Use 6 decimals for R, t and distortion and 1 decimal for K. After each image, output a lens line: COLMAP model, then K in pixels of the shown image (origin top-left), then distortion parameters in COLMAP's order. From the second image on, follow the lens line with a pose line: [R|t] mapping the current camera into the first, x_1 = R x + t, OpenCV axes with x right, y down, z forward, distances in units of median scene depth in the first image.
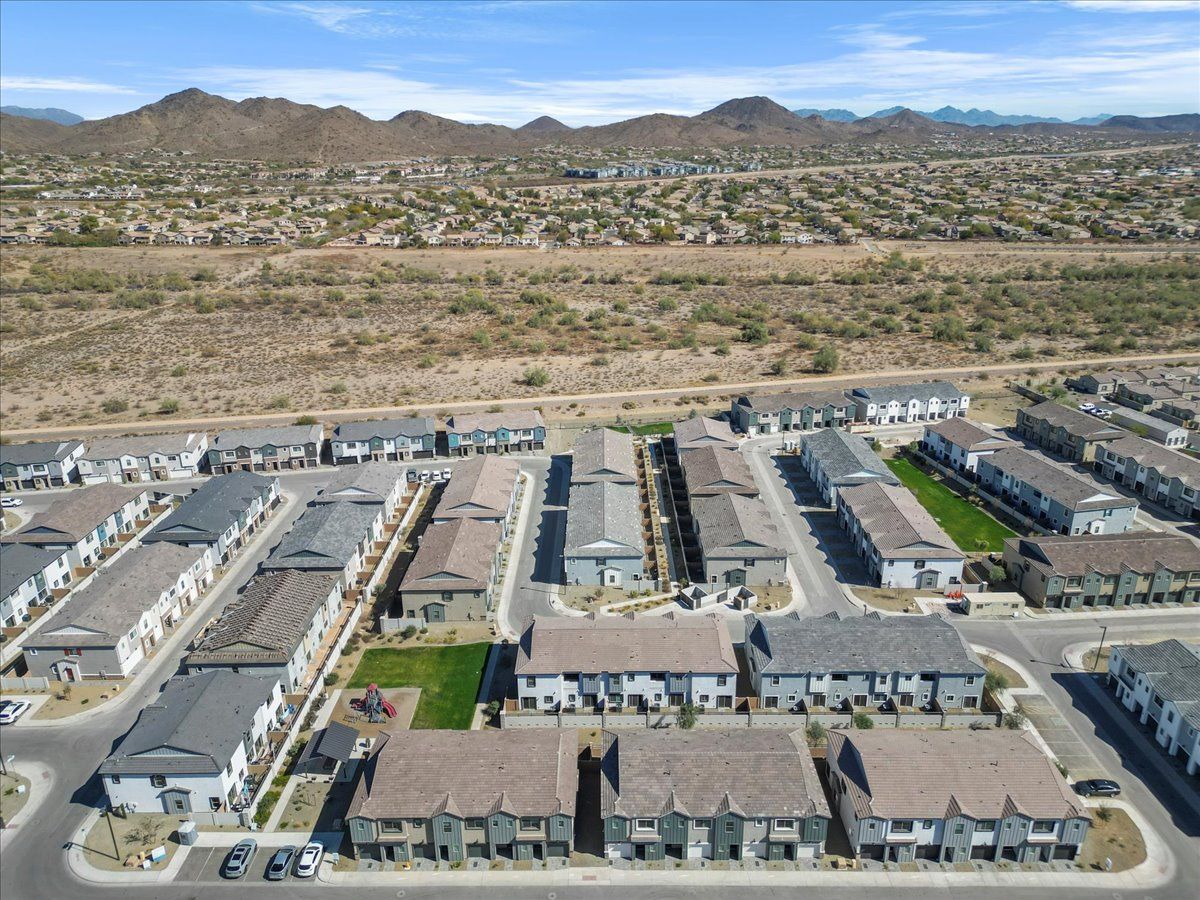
lens RADIAL K [[833.6, 0, 610.5], [0, 833.6, 451.4], [0, 0, 1]] dist [0.060427, -0.054378]
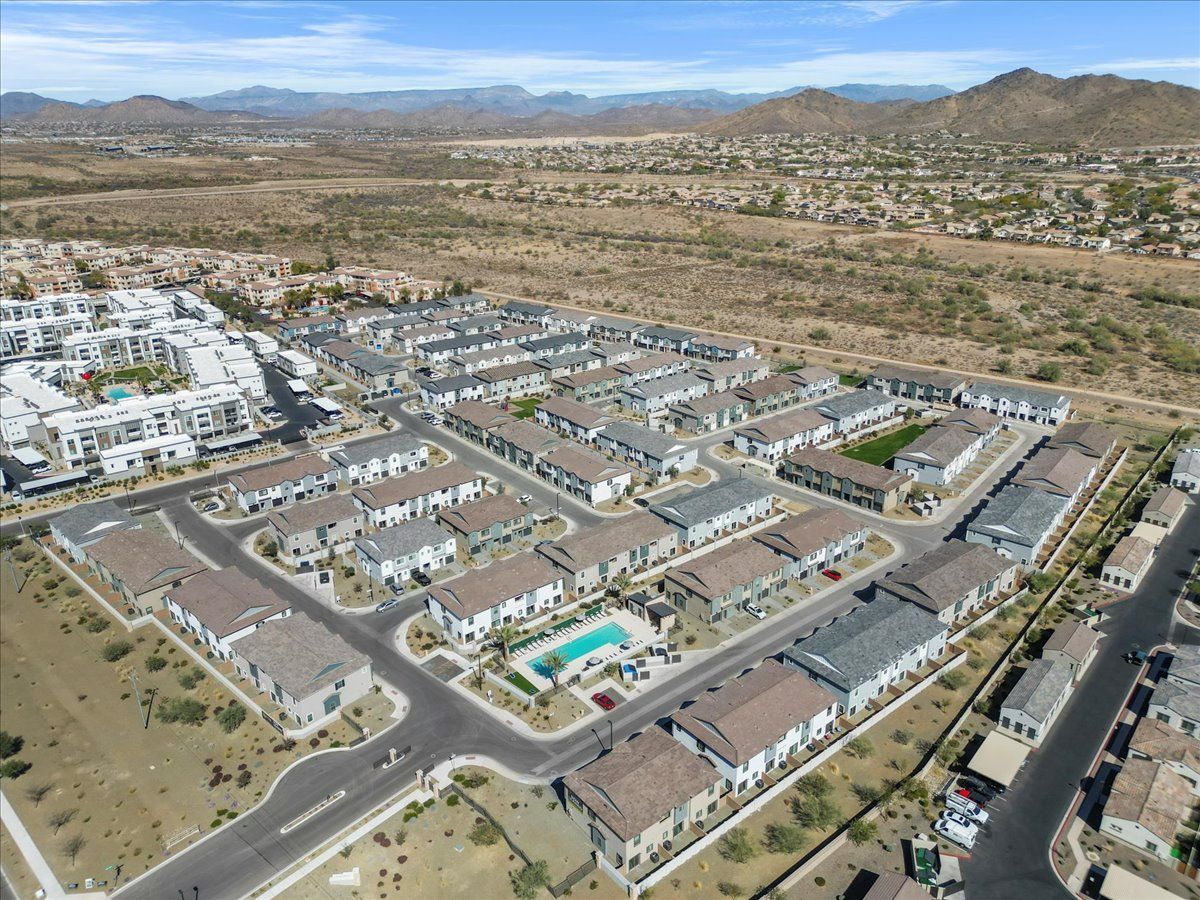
lens RADIAL K [[833.6, 0, 603.1], [0, 833.6, 437.0], [0, 0, 1]] dist [0.060427, -0.054378]
pose [[0.634505, 0.276527, -0.721759, 0.994319], [-0.267948, 0.954598, 0.130179, -0.012042], [0.724988, 0.110794, 0.679792, -0.282609]]
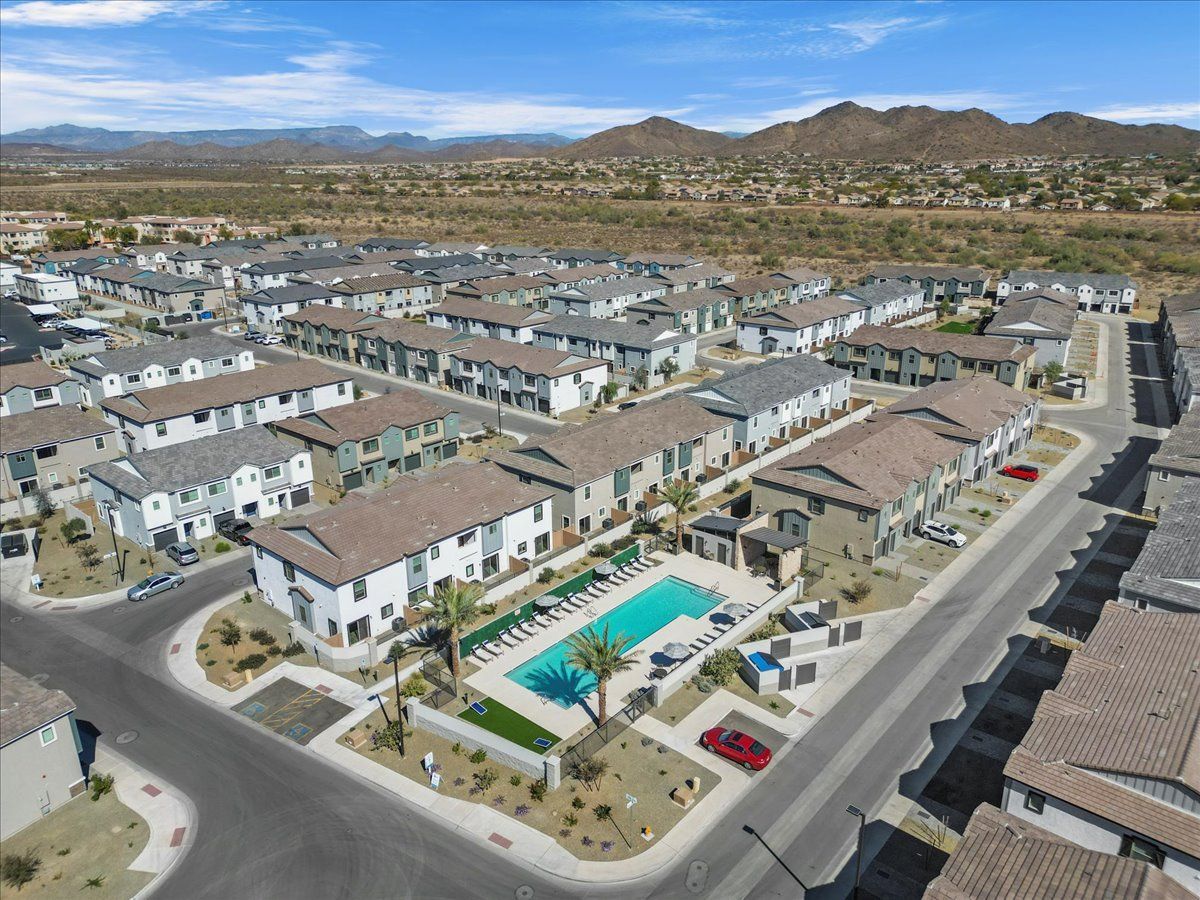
lens RADIAL K [[833.6, 0, 599.6], [0, 833.6, 454.4], [0, 0, 1]] dist [0.060427, -0.054378]
pose [[0.756882, 0.219515, -0.615584, 0.661359], [-0.226365, 0.971655, 0.068165, 0.190592], [0.613098, 0.087754, 0.785118, -0.026882]]
